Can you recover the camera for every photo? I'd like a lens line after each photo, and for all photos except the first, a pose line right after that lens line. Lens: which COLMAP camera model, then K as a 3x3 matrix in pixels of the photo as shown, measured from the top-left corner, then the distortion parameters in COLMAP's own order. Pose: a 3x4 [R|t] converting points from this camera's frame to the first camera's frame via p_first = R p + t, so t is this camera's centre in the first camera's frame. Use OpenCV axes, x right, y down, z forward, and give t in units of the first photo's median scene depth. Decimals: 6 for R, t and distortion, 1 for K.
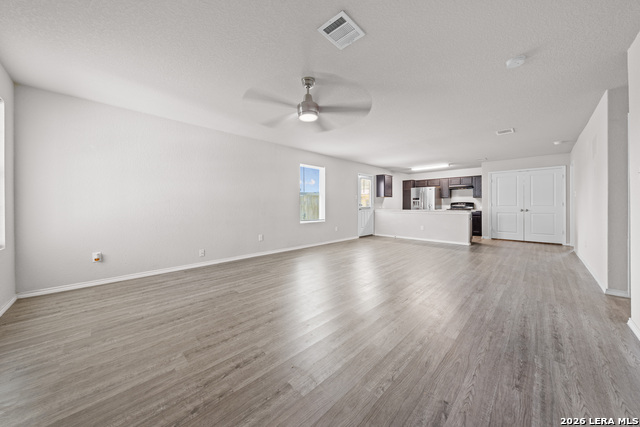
lens RADIAL K [[220.9, 0, 321.4], [0, 220.9, 208.9], [0, 0, 1]] dist [0.003757, 0.000133]
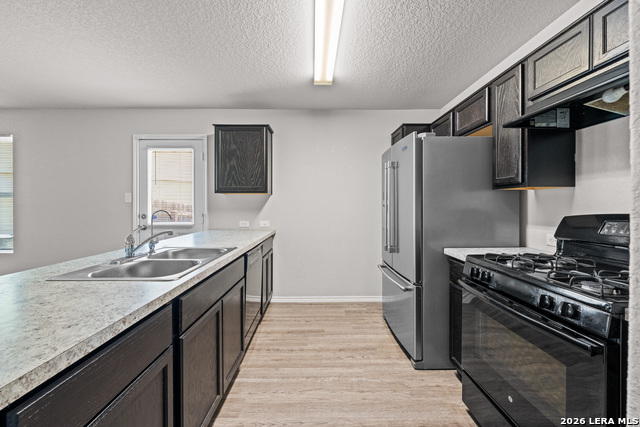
lens RADIAL K [[255.4, 0, 315.8], [0, 255.4, 206.0], [0, 0, 1]] dist [0.008248, -0.001052]
pose [[0.700457, 0.001666, -0.713692, 0.621764], [-0.013428, 0.999851, -0.010844, -0.031295], [0.713568, 0.017179, 0.700375, 0.789922]]
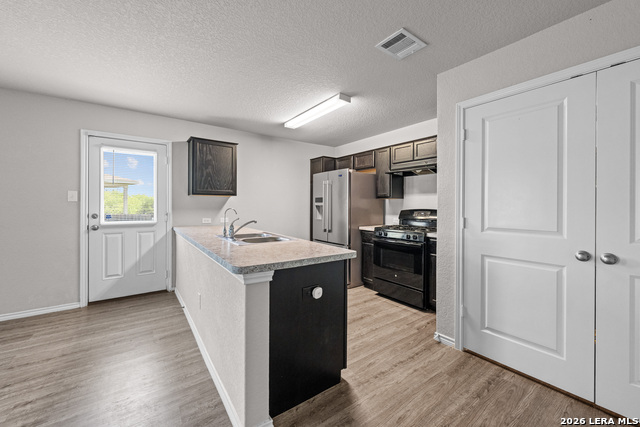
lens RADIAL K [[255.4, 0, 317.0], [0, 255.4, 208.4], [0, 0, 1]] dist [0.008248, -0.001052]
pose [[0.984600, 0.006726, -0.174693, 0.544965], [-0.008240, 0.999934, -0.007944, -0.027219], [0.174628, 0.009261, 0.984591, 0.560129]]
